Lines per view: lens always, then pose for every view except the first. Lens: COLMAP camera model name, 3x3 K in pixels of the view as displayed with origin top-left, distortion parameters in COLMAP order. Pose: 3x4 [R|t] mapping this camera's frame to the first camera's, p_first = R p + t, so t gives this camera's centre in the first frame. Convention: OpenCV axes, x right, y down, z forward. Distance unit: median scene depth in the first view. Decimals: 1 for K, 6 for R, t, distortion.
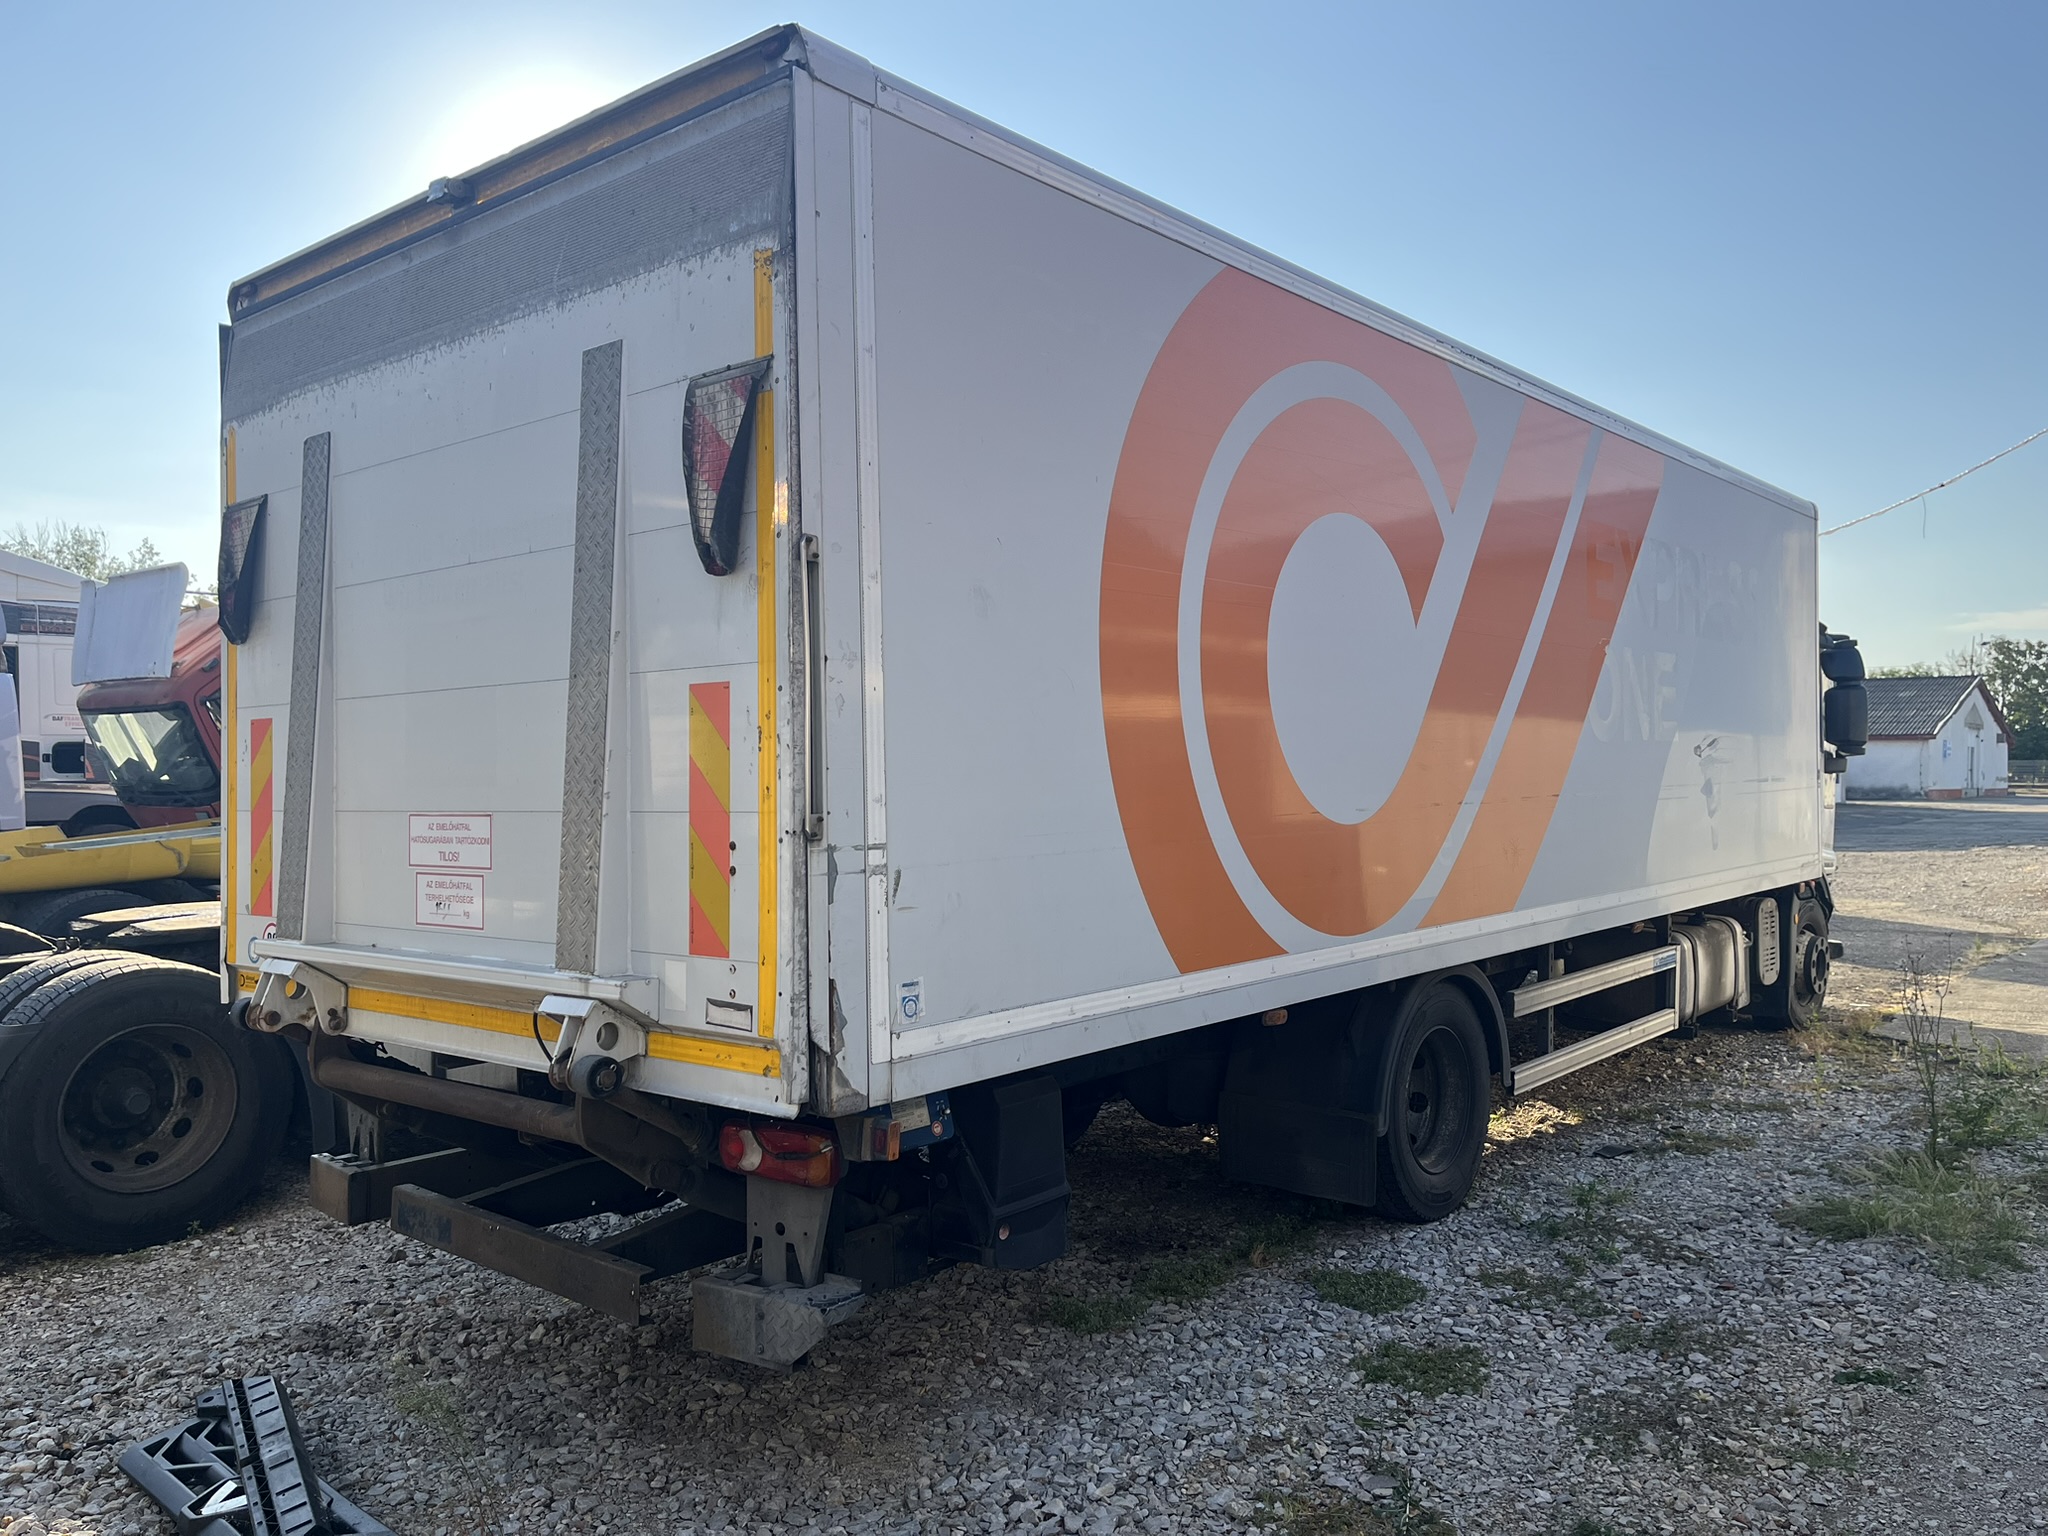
lens RADIAL K [[1551.7, 0, 1021.6], [0, 1551.7, 778.3], [0, 0, 1]] dist [0.046330, -0.032933]
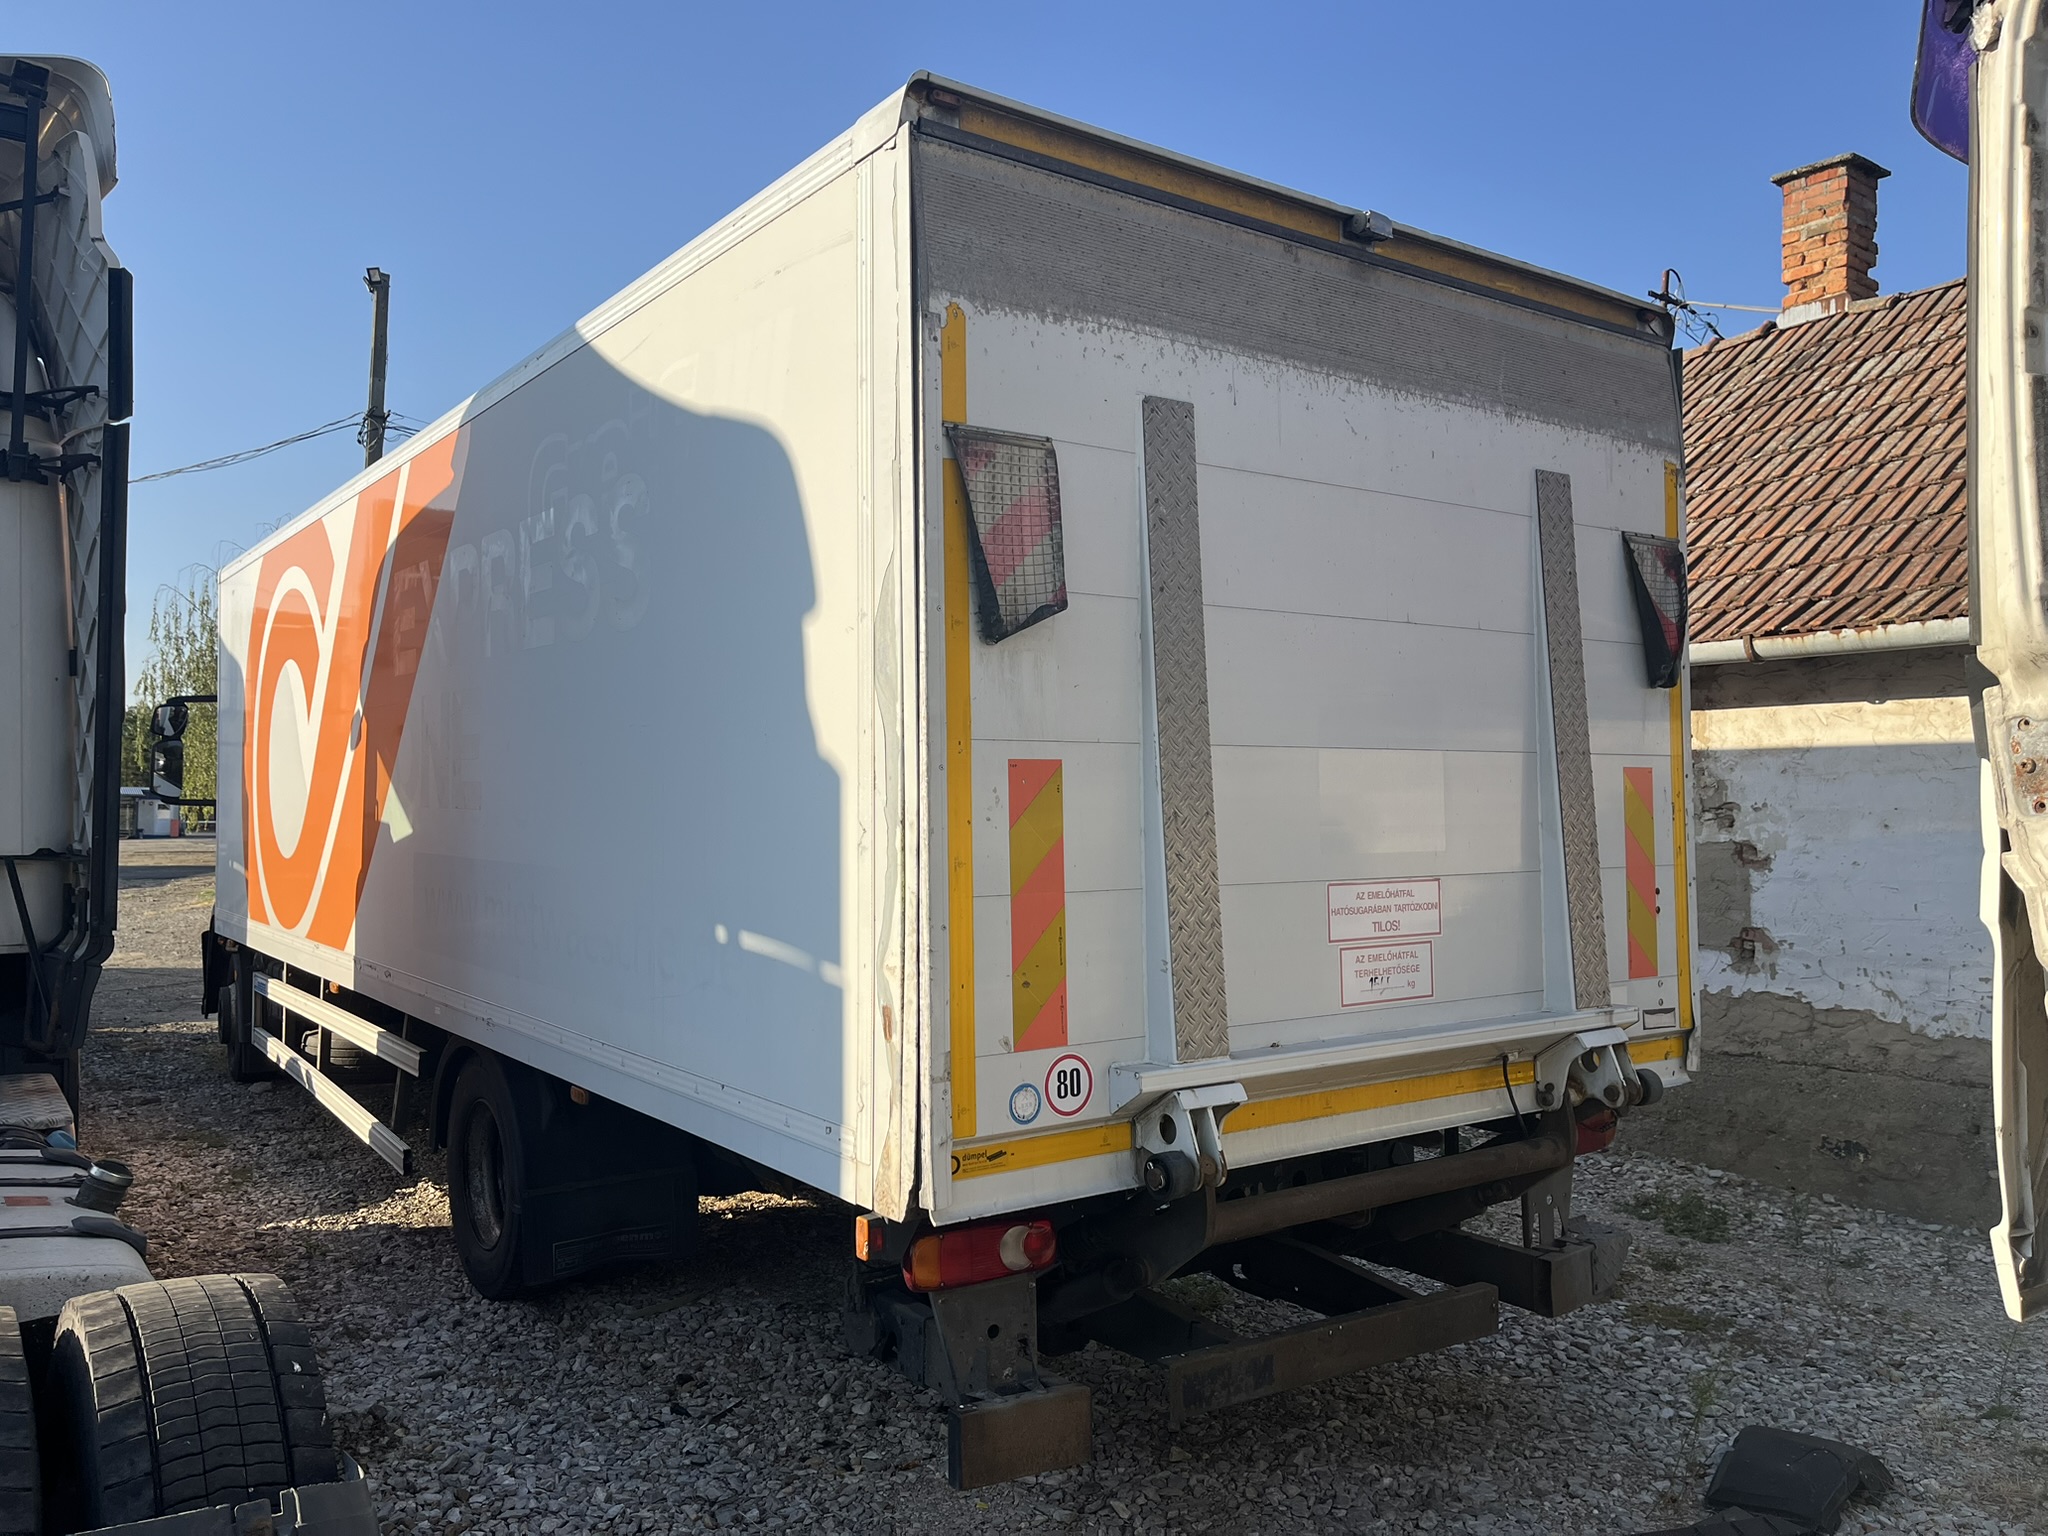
lens RADIAL K [[1551.7, 0, 1021.2], [0, 1551.7, 754.0], [0, 0, 1]] dist [0.046330, -0.032933]
pose [[0.247600, 0.042558, 0.967927, -1.455055], [-0.000778, 0.999043, -0.043727, -0.013470], [-0.968862, 0.010074, 0.247396, 1.070107]]
